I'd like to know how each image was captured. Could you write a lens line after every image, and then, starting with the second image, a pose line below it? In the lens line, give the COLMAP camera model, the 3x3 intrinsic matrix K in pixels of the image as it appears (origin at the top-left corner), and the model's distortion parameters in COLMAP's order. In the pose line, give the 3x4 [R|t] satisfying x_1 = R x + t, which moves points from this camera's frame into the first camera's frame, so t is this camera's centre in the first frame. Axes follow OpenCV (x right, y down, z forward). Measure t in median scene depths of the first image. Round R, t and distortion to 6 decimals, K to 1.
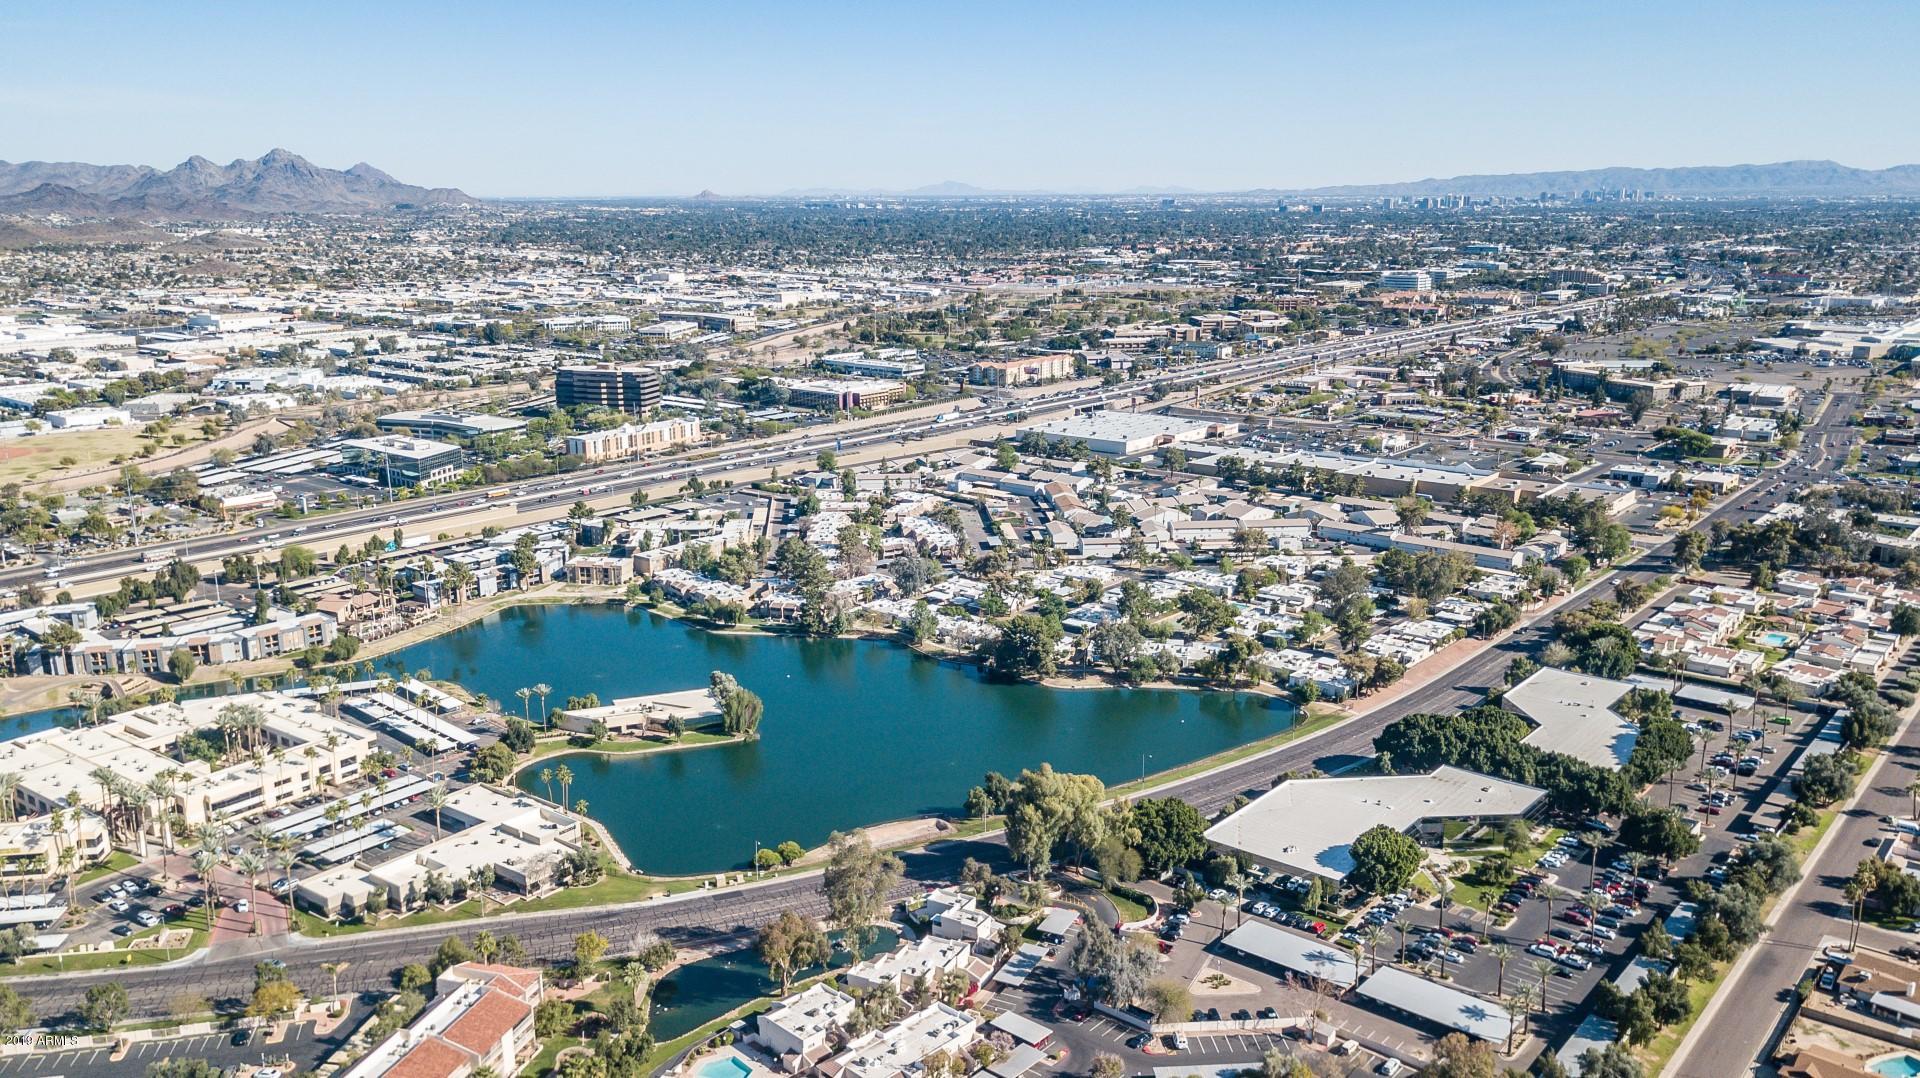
lens RADIAL K [[1474.3, 0, 949.3], [0, 1474.3, 545.1], [0, 0, 1]] dist [0.027534, 0.005425]
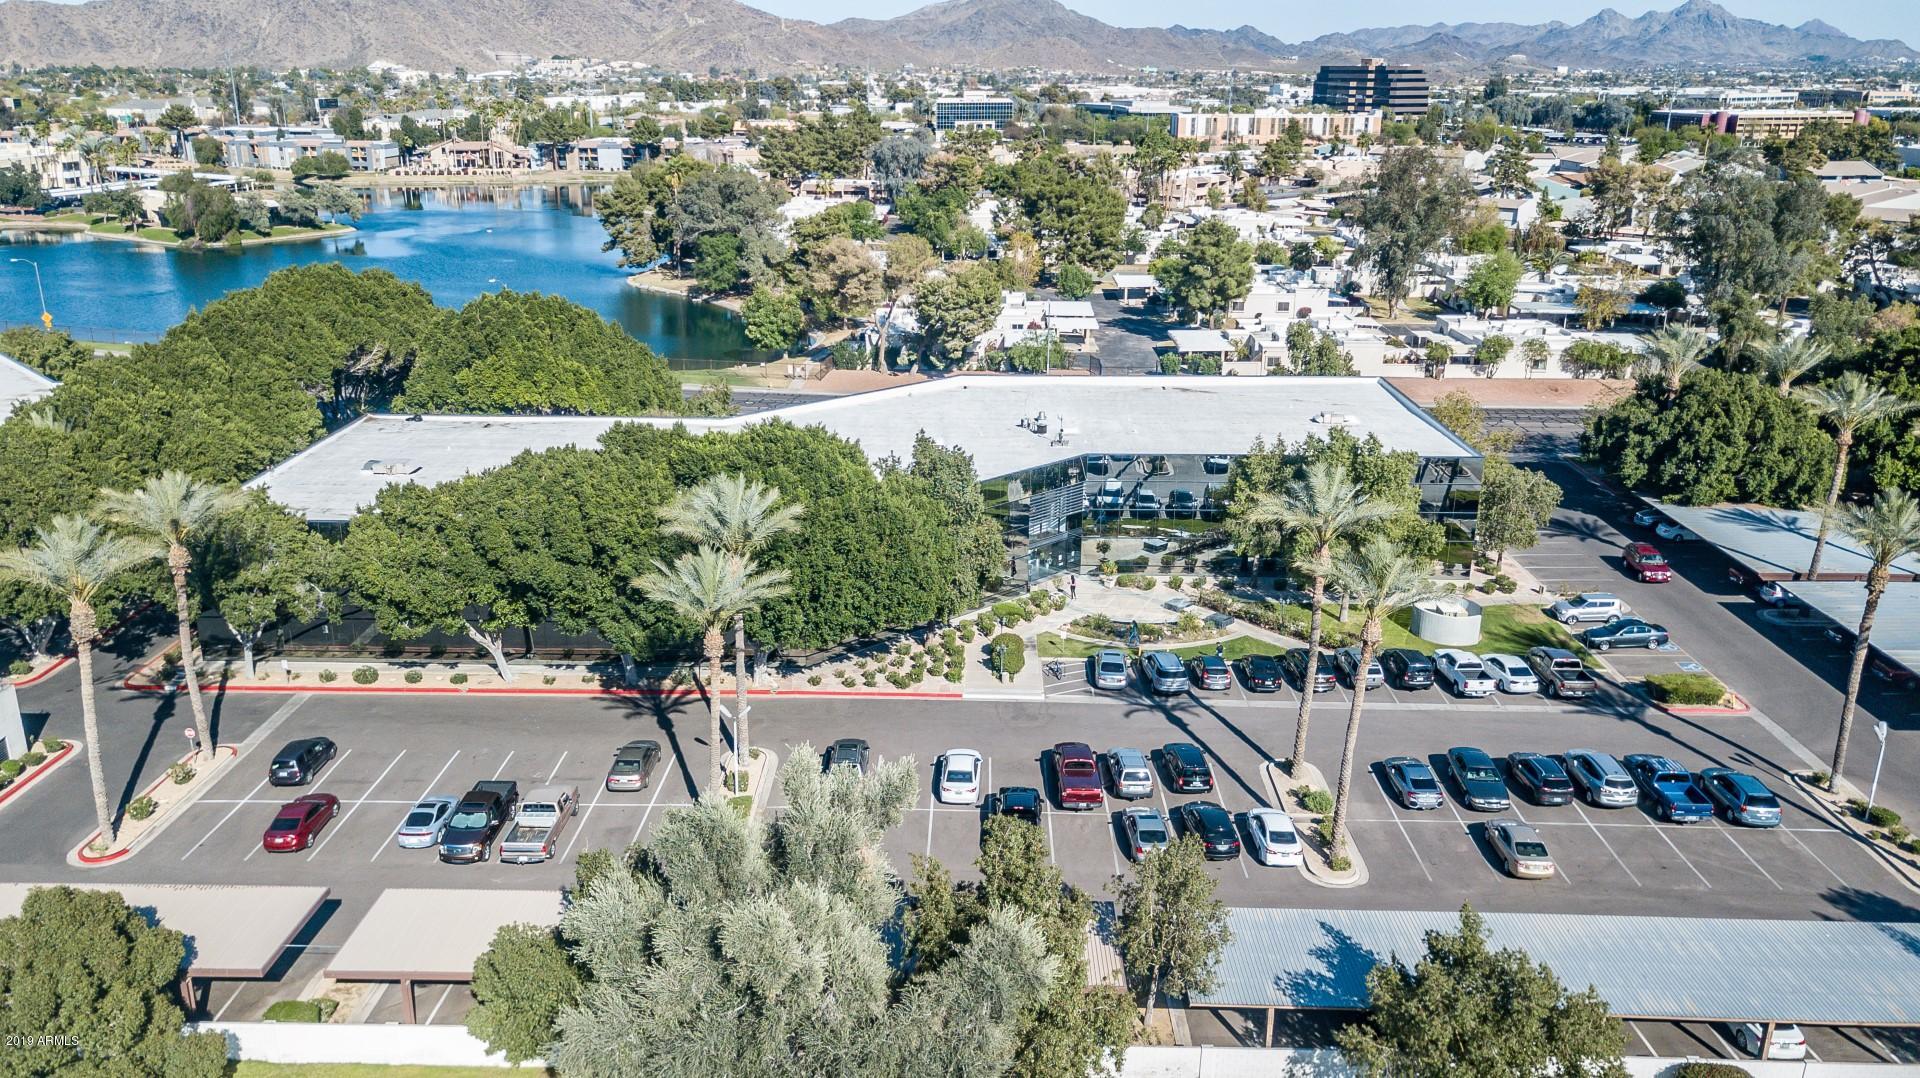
lens RADIAL K [[1474.3, 0, 933.7], [0, 1474.3, 548.1], [0, 0, 1]] dist [0.027534, 0.005425]
pose [[0.628271, 0.248443, -0.737260, 0.511905], [-0.188697, 0.968007, 0.165398, 0.076133], [0.754764, 0.035204, 0.655051, 0.701561]]
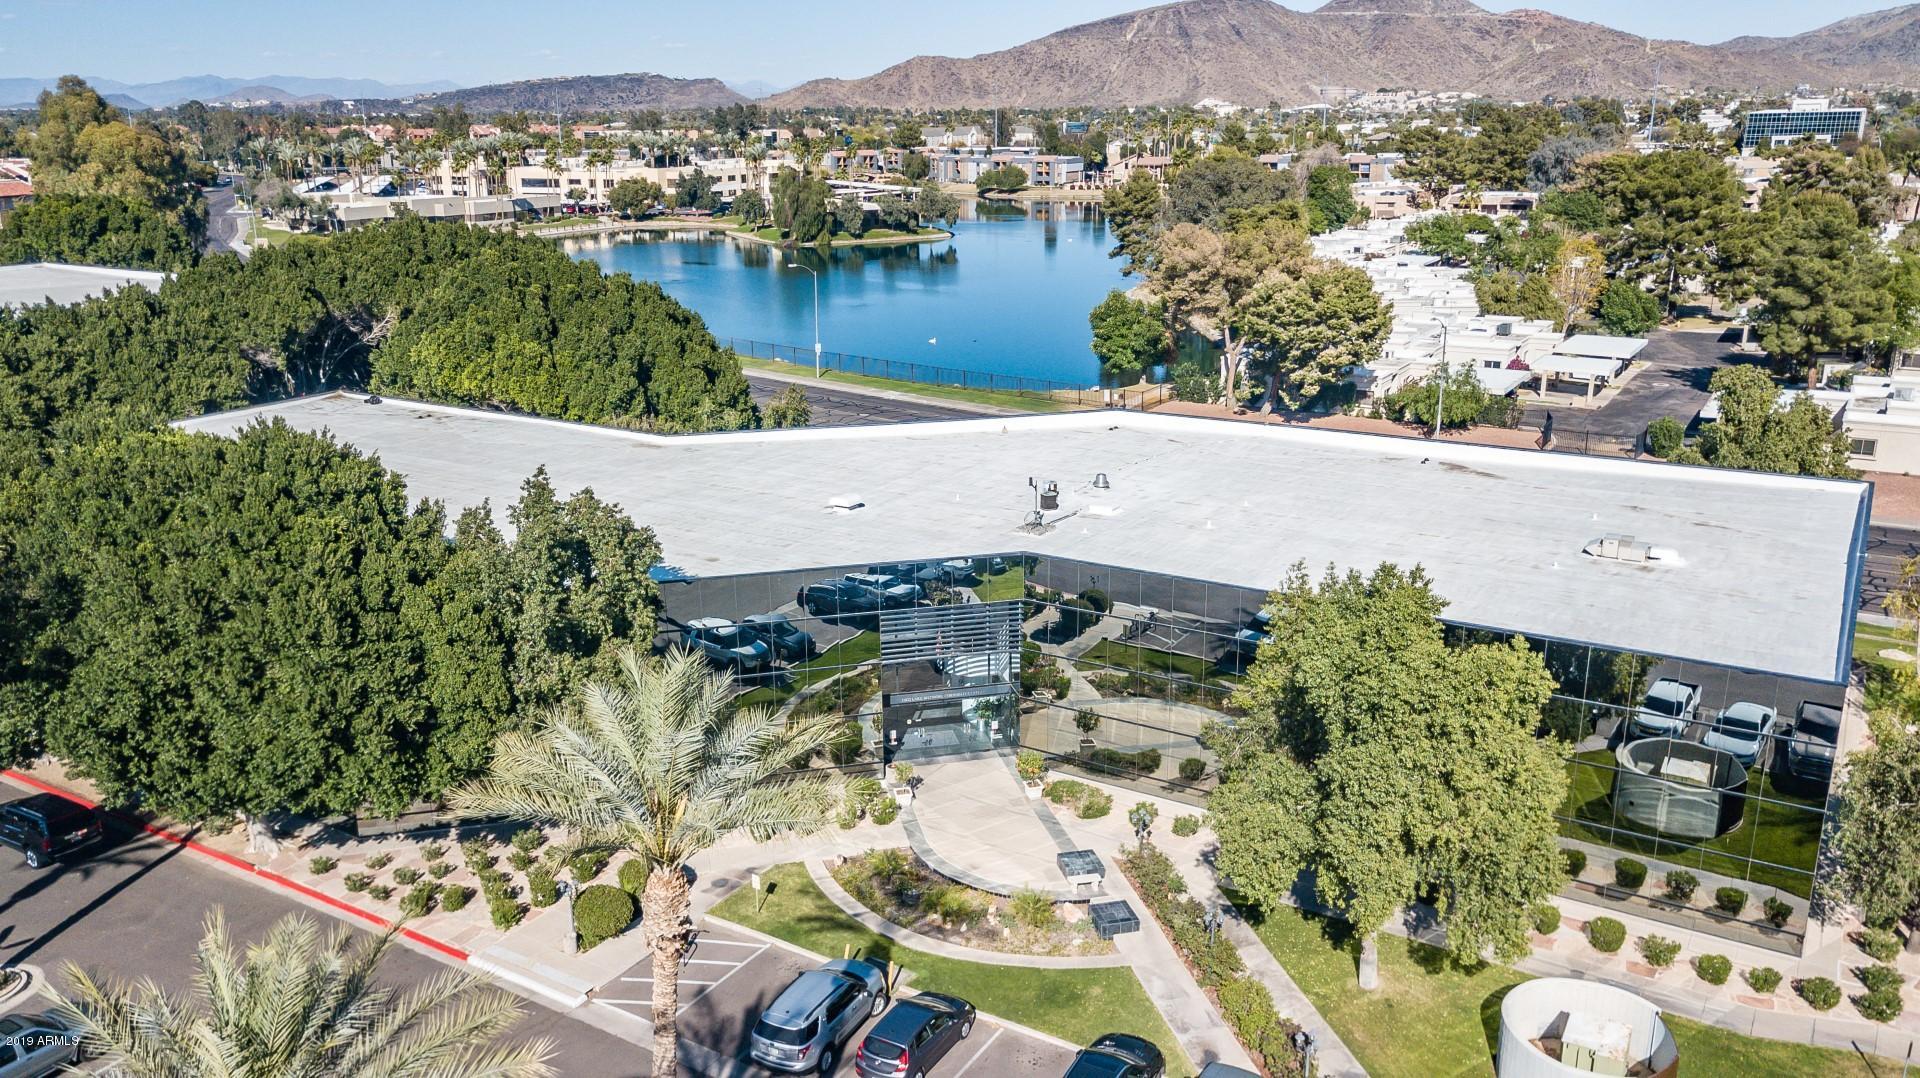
lens RADIAL K [[1474.3, 0, 941.4], [0, 1474.3, 557.1], [0, 0, 1]] dist [0.027534, 0.005425]
pose [[0.148836, 0.290222, -0.945314, 0.479289], [-0.219463, 0.941816, 0.254595, 0.066307], [0.964201, 0.169569, 0.203869, 0.817573]]
